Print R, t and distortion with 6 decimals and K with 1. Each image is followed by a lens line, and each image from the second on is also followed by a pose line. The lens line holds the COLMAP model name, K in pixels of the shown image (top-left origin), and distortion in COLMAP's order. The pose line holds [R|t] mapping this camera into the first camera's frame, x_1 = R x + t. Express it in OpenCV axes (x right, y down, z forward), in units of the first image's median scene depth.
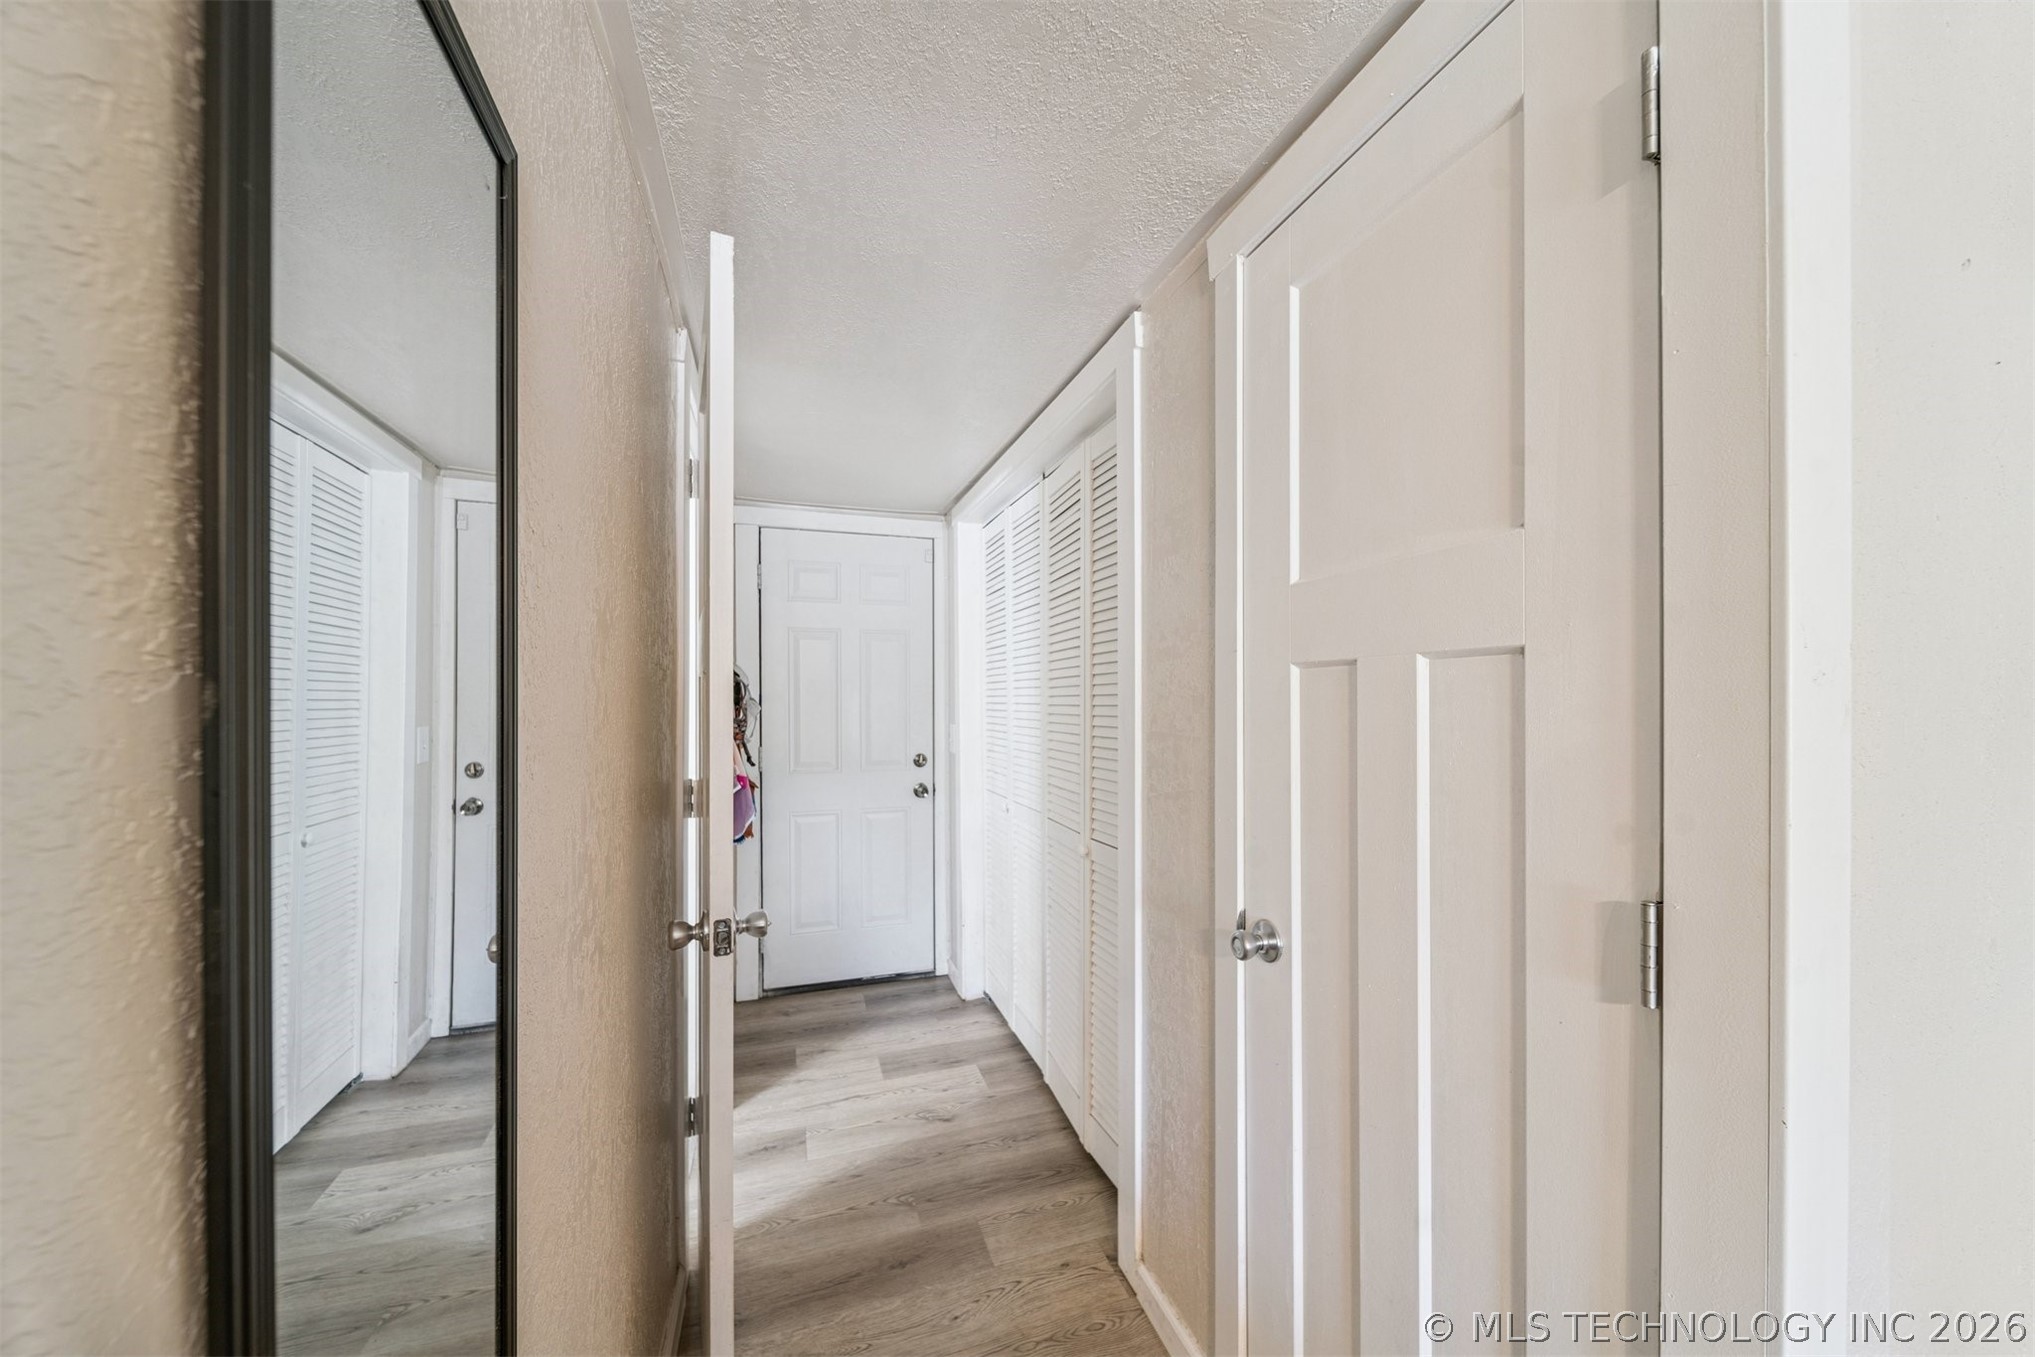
lens RADIAL K [[726.6, 0, 1018.9], [0, 726.6, 694.8], [0, 0, 1]] dist [0.000486, 0.000038]
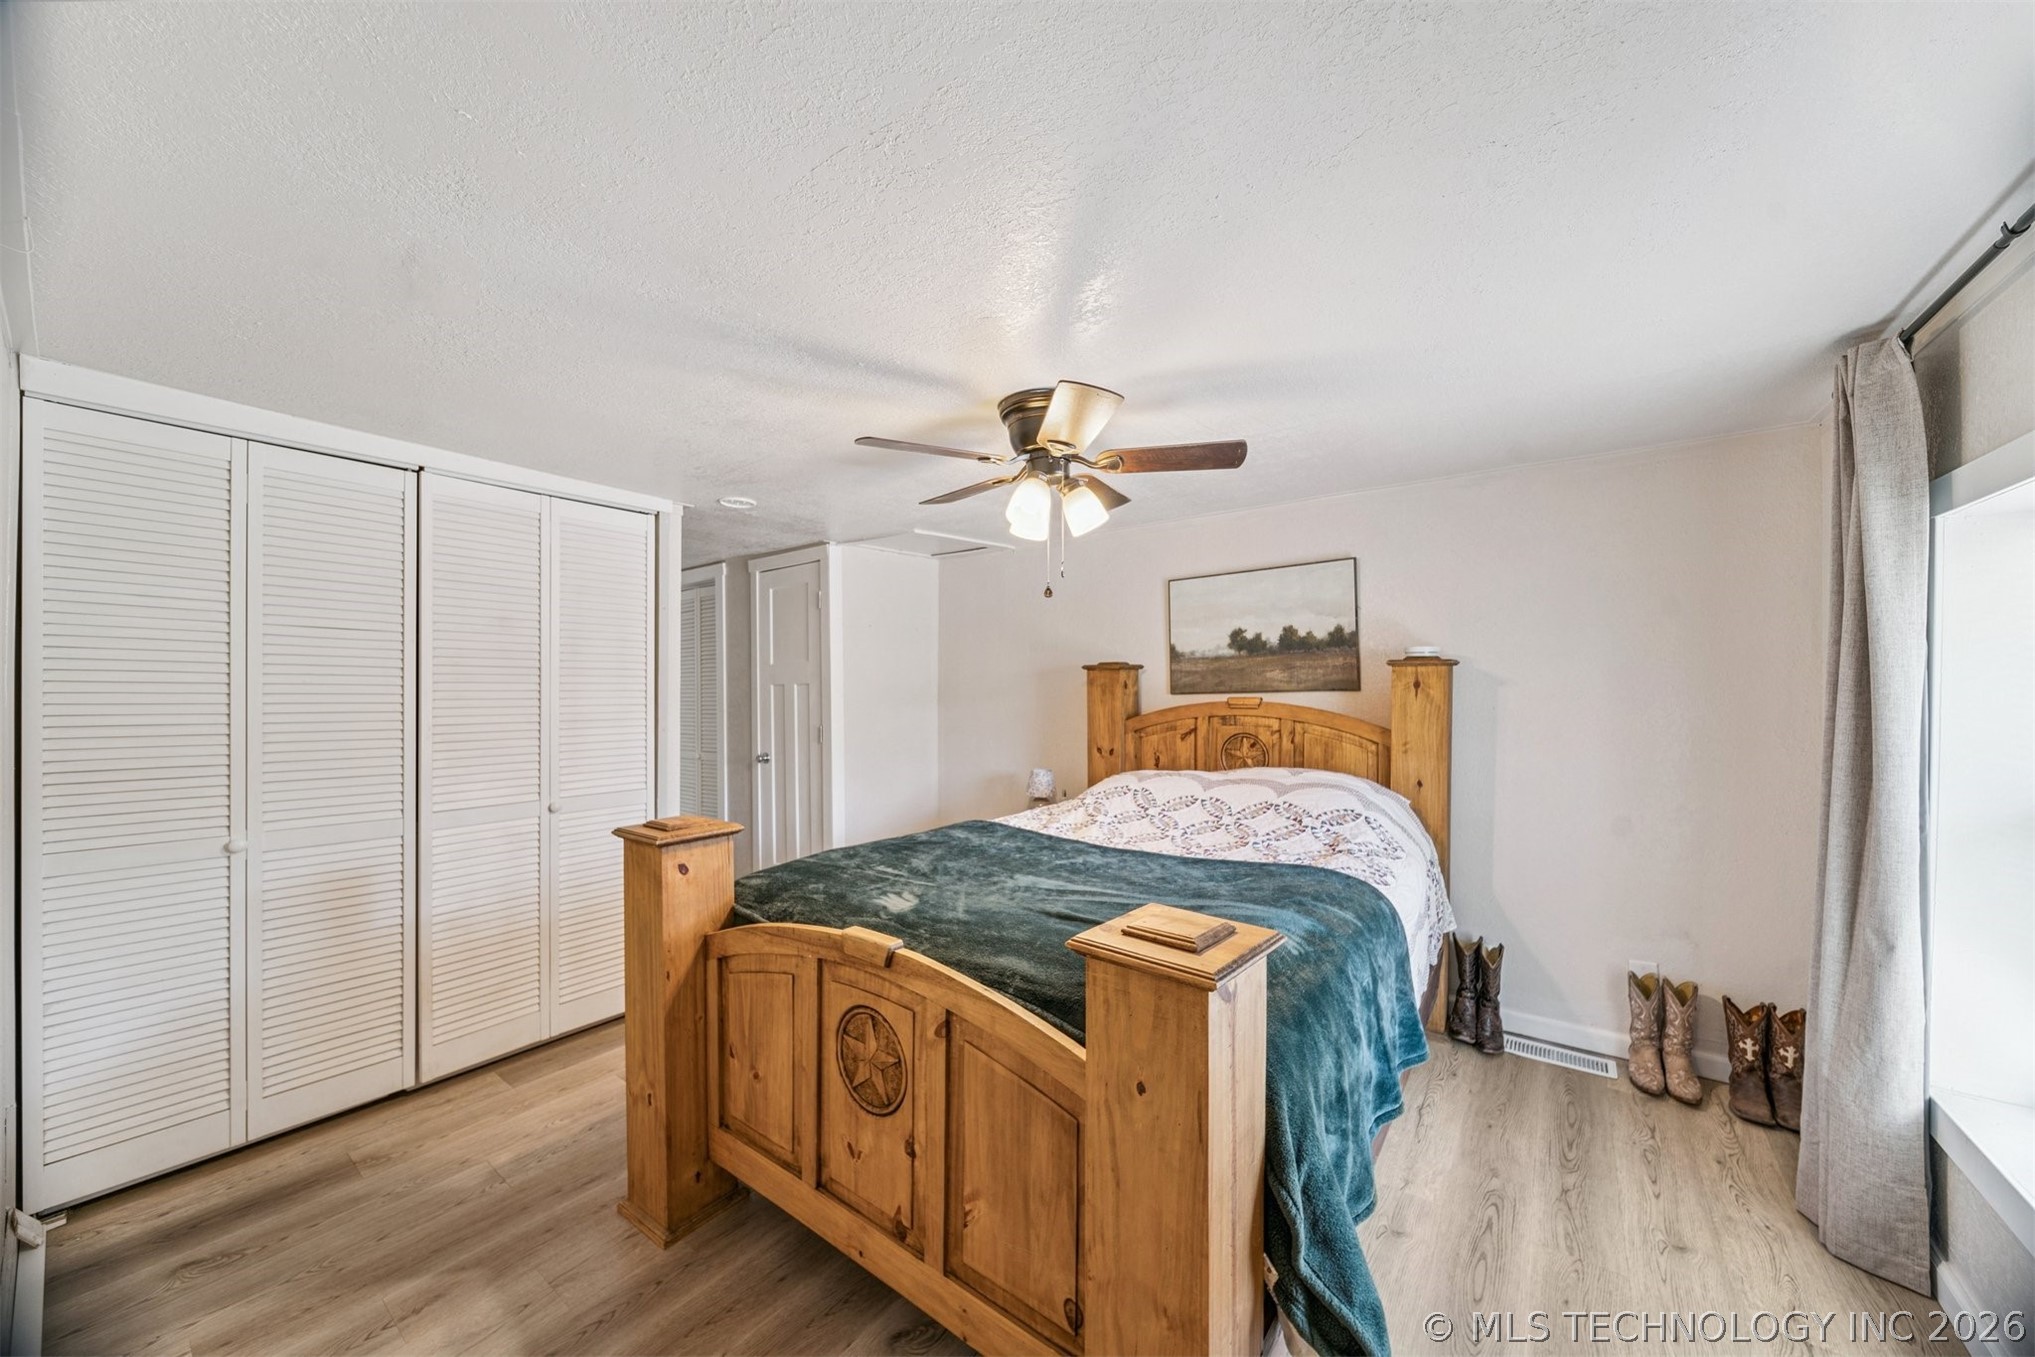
lens RADIAL K [[726.6, 0, 1018.9], [0, 726.6, 694.8], [0, 0, 1]] dist [0.000486, 0.000038]
pose [[0.828040, -0.000706, 0.560669, -1.099490], [0.001113, 0.999999, -0.000384, 0.025620], [-0.560668, 0.000941, 0.828040, -4.622321]]
